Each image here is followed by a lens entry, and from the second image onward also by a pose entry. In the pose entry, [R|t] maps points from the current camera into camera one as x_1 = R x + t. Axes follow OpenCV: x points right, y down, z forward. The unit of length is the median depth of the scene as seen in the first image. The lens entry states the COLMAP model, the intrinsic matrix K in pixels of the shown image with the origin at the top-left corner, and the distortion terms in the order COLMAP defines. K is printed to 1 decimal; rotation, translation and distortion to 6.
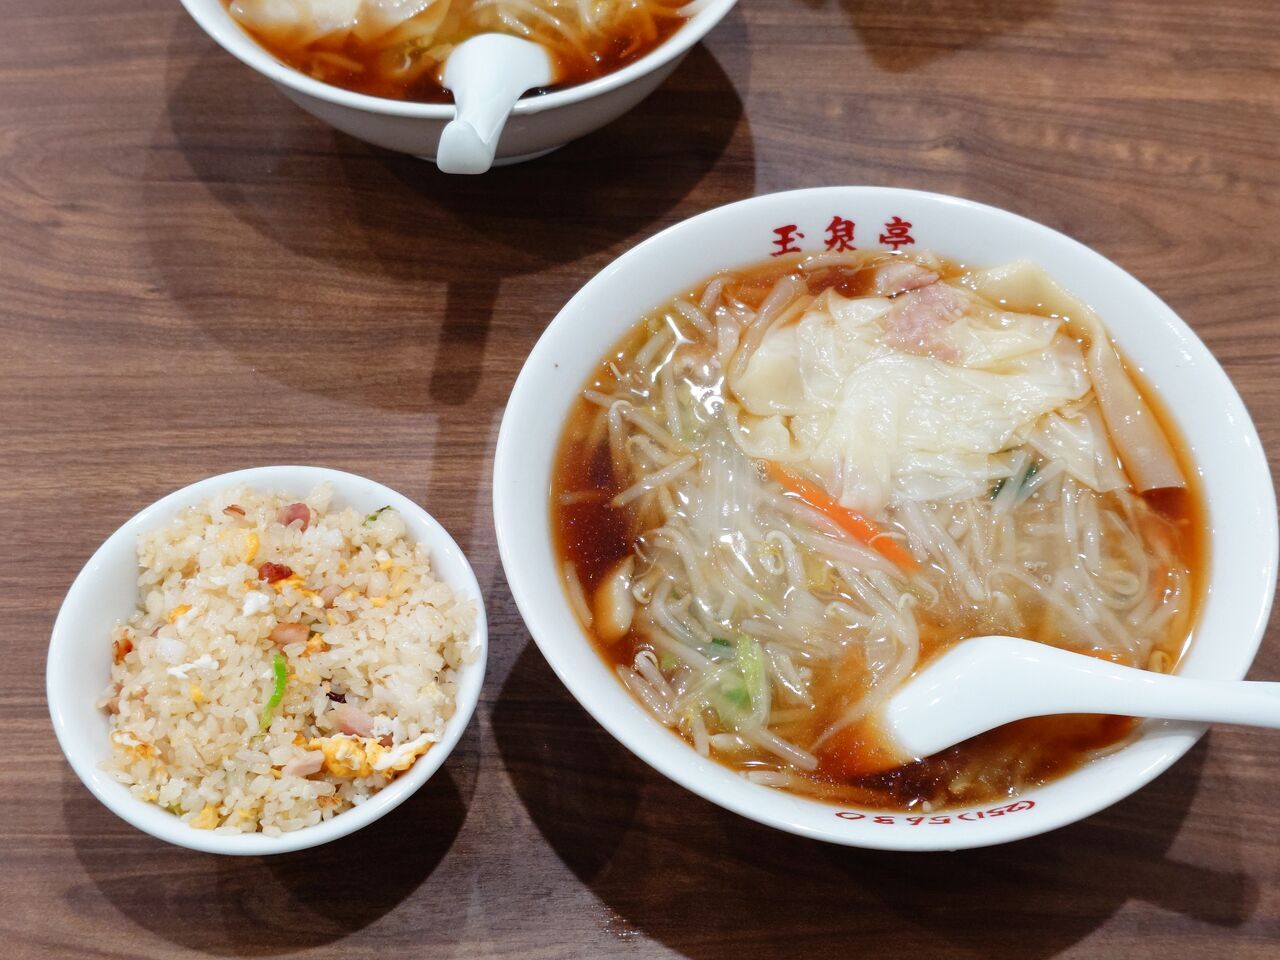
lens RADIAL K [[1856.2, 0, 637.1], [0, 1856.2, 471.7], [0, 0, 1]] dist [-0.012732, 0.000000]
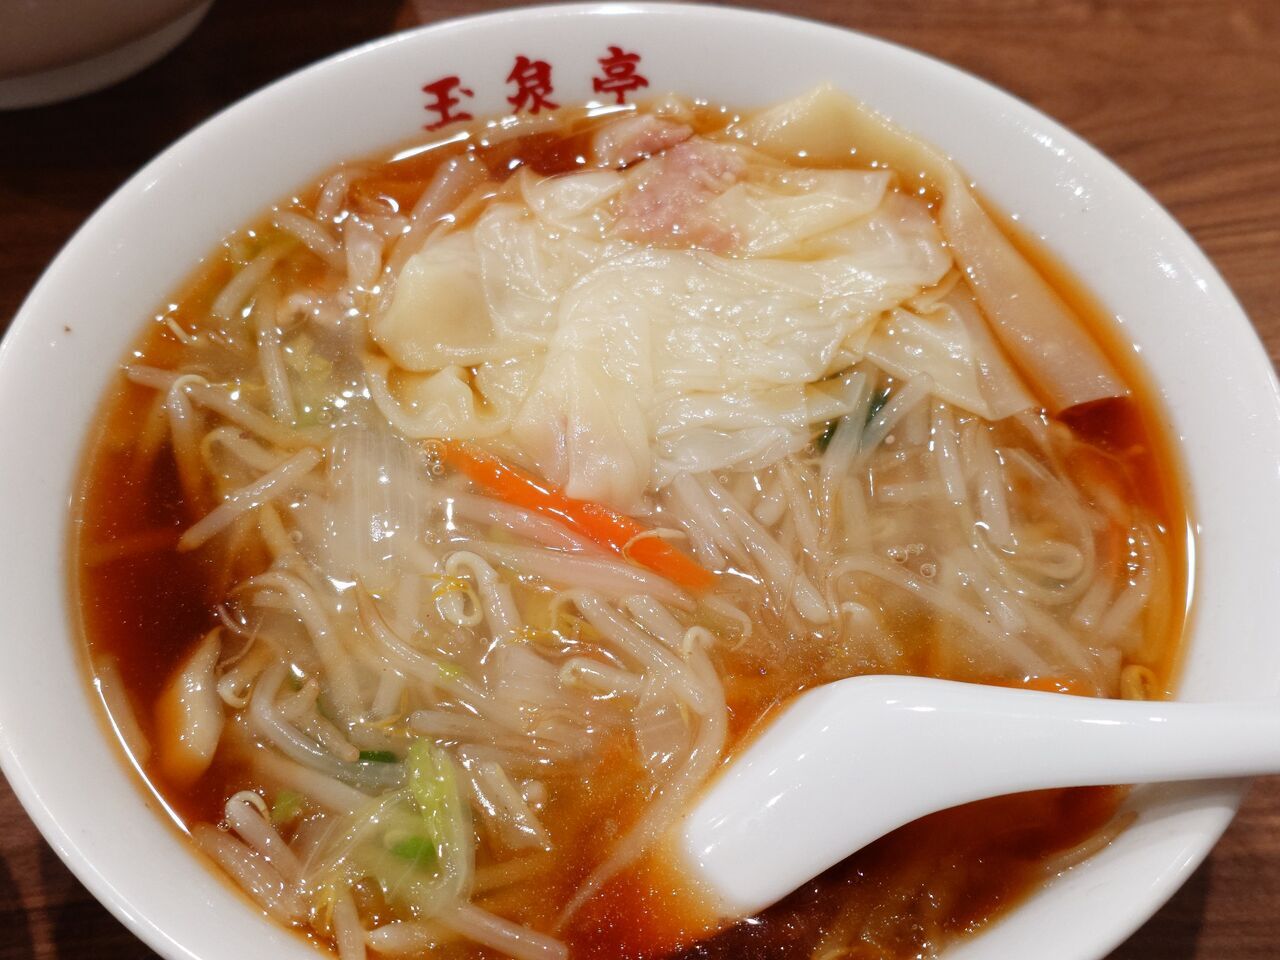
lens RADIAL K [[1856.2, 0, 646.5], [0, 1856.2, 484.7], [0, 0, 1]] dist [-0.012732, 0.000000]
pose [[0.987813, -0.129716, 0.086023, 0.083290], [0.133973, 0.989931, -0.045695, 0.044468], [-0.079229, 0.056663, 0.995245, 0.409033]]
